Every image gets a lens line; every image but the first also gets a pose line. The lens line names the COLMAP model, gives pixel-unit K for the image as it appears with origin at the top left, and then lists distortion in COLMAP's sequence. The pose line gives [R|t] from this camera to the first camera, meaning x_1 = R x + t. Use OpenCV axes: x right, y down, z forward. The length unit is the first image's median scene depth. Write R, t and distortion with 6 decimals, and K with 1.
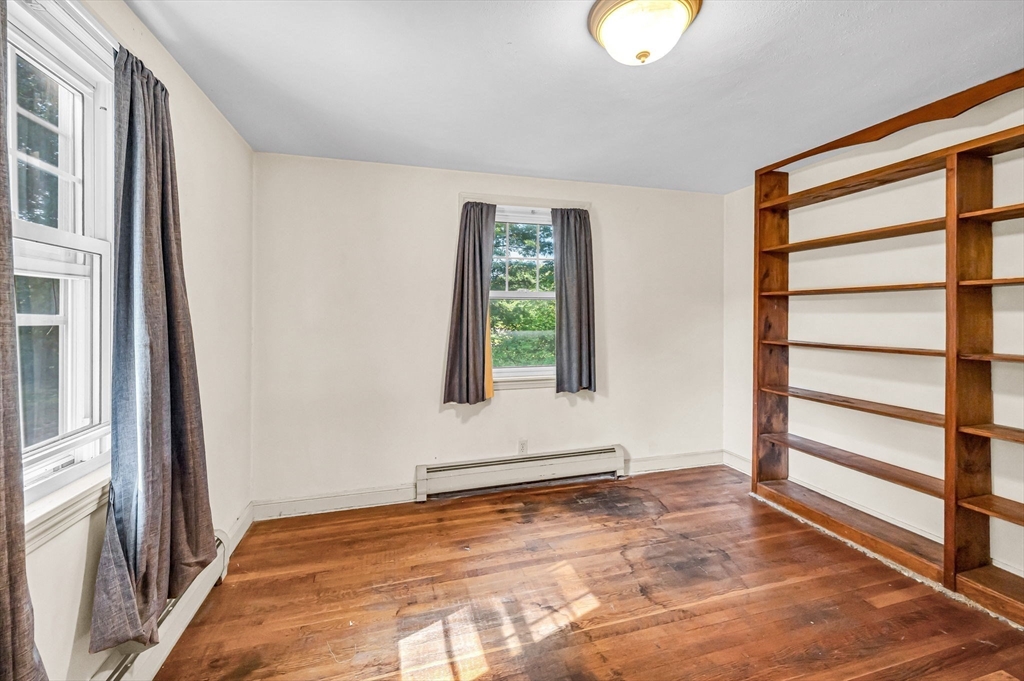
lens RADIAL K [[417.9, 0, 509.5], [0, 417.9, 314.3], [0, 0, 1]] dist [0.001736, 0.000272]
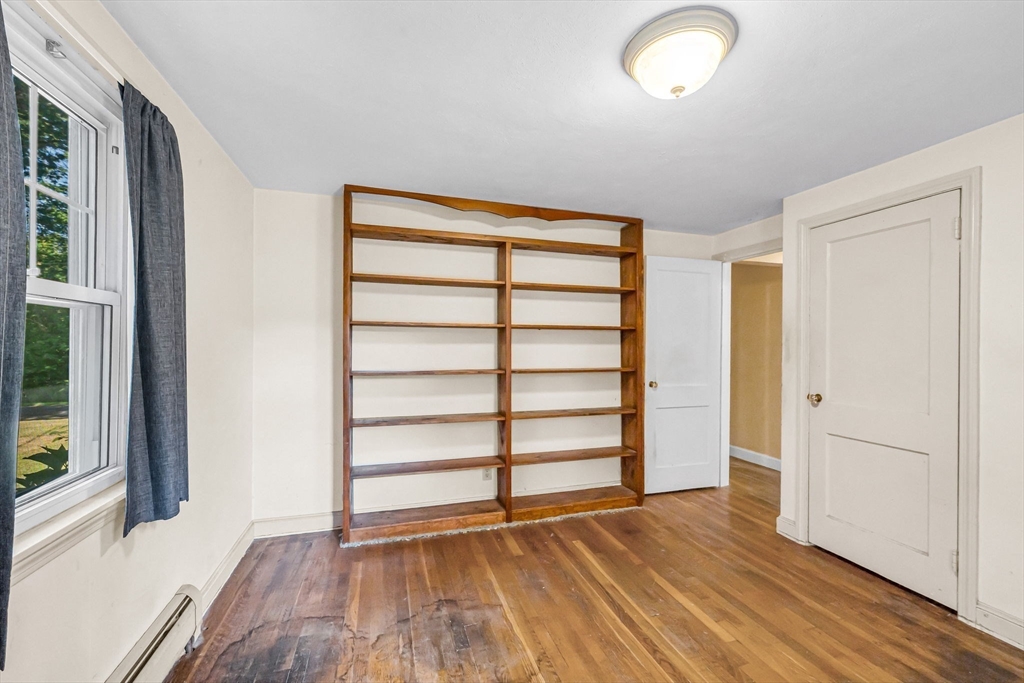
lens RADIAL K [[417.9, 0, 510.8], [0, 417.9, 343.8], [0, 0, 1]] dist [0.001736, 0.000272]
pose [[-0.021173, 0.003896, 0.999768, -0.447378], [-0.005605, 0.999976, -0.004015, 0.000464], [-0.999760, -0.005688, -0.021151, 0.922862]]
